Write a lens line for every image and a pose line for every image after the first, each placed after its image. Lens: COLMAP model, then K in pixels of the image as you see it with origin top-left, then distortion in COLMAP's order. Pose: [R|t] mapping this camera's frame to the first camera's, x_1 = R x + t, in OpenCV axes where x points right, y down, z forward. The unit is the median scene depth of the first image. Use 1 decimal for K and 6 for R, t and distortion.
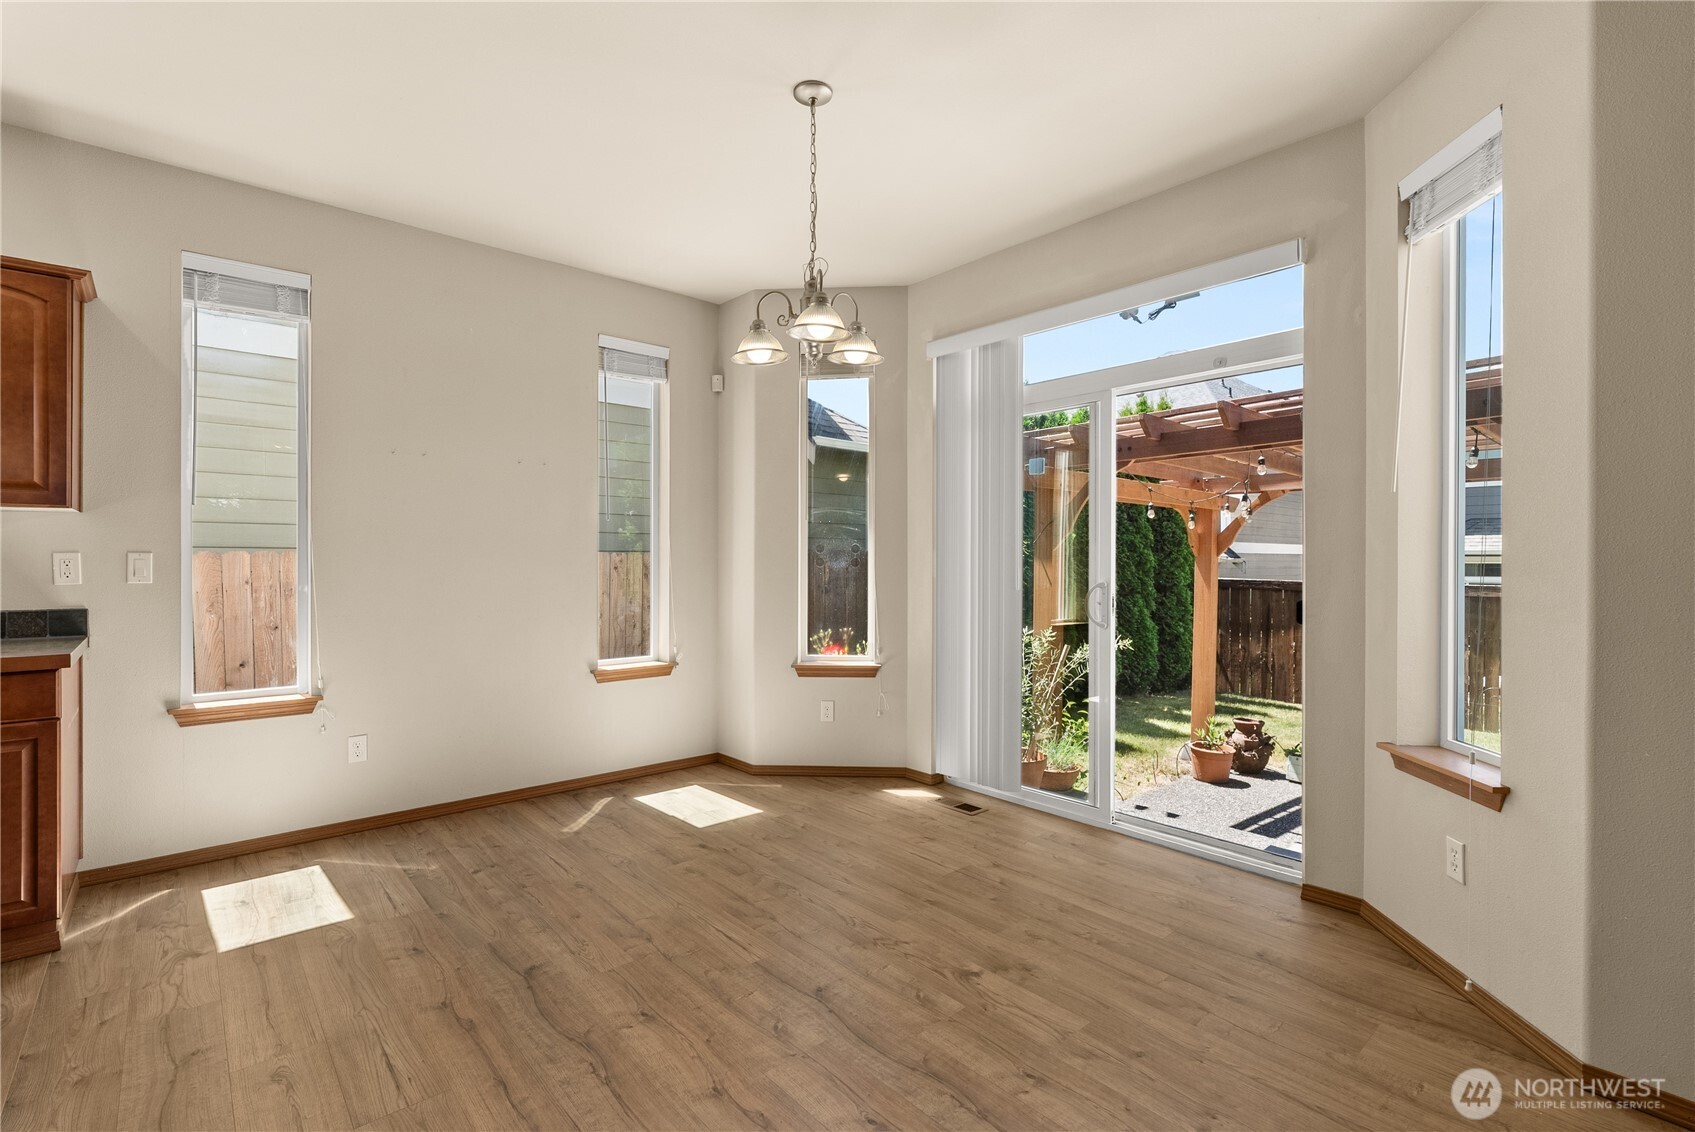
lens RADIAL K [[759.9, 0, 854.0], [0, 759.9, 556.0], [0, 0, 1]] dist [-0.006566, 0.002430]
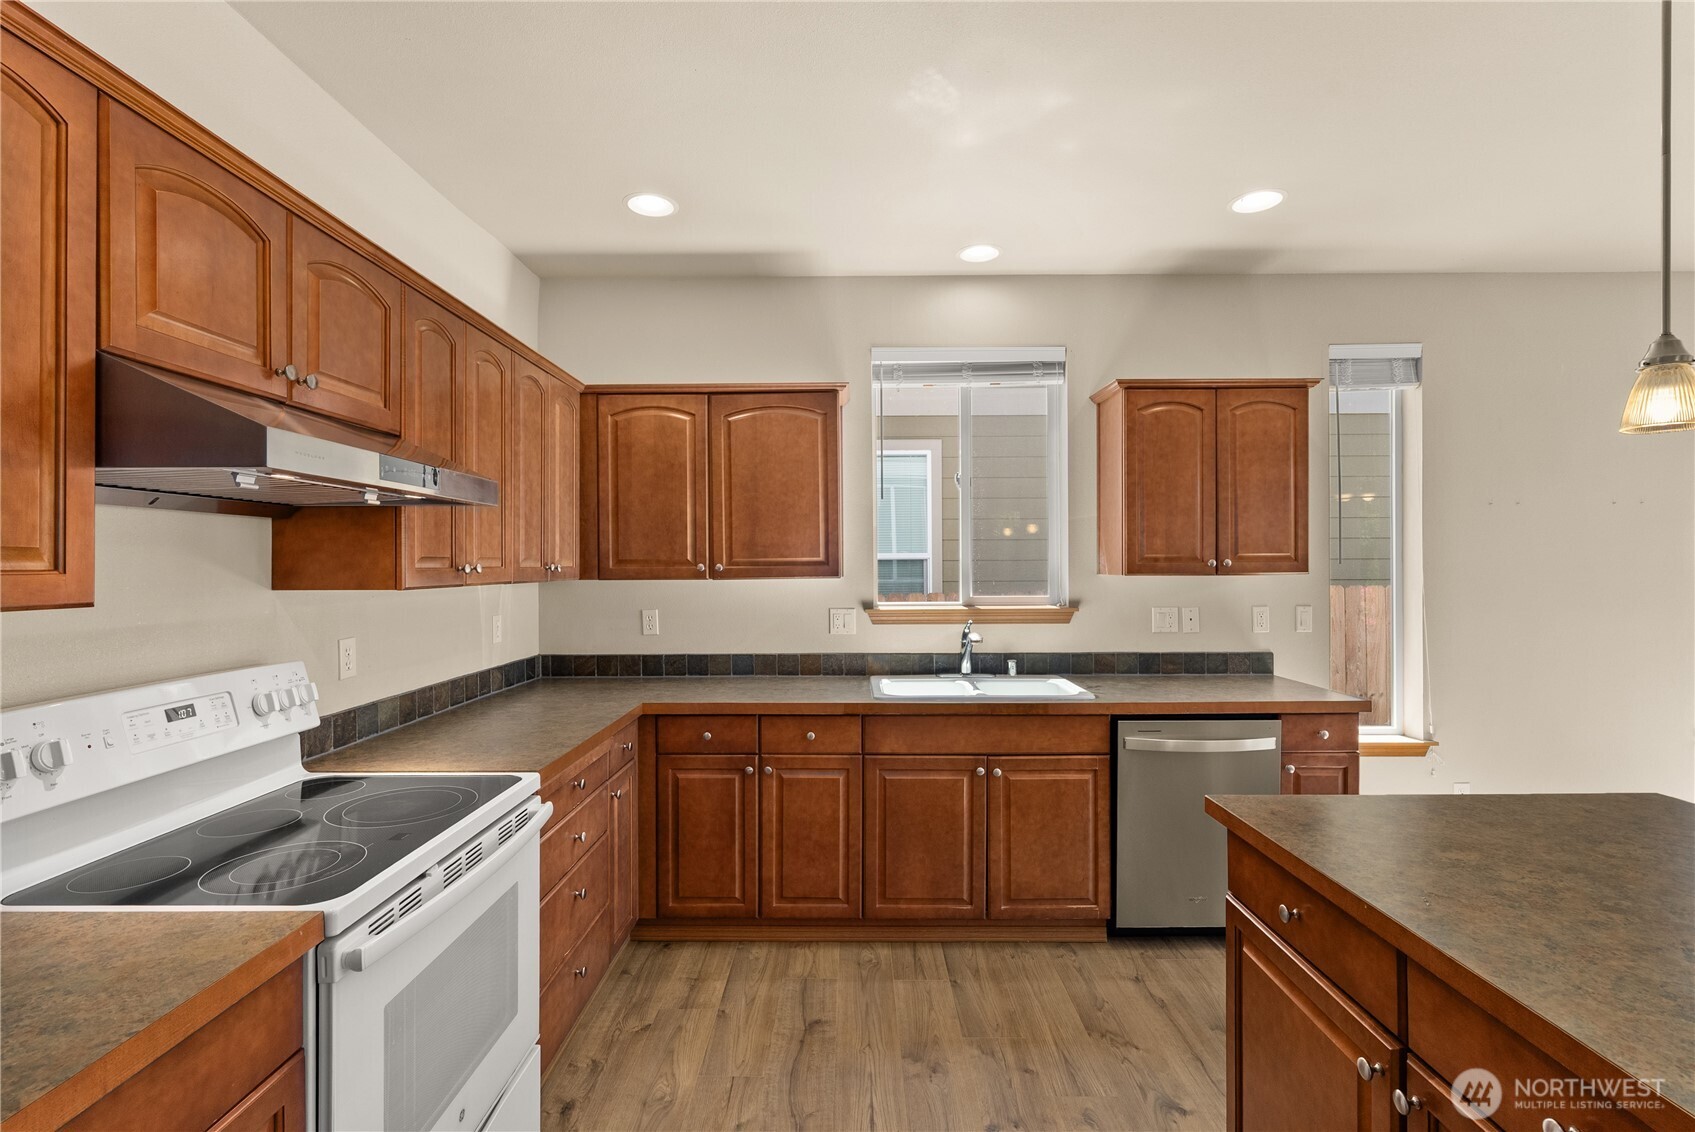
lens RADIAL K [[759.9, 0, 834.0], [0, 759.9, 569.8], [0, 0, 1]] dist [-0.006566, 0.002430]
pose [[0.748556, -0.011605, -0.662970, -0.771524], [0.007412, 0.999931, -0.009135, -0.061434], [0.663031, 0.001924, 0.748590, -0.410006]]
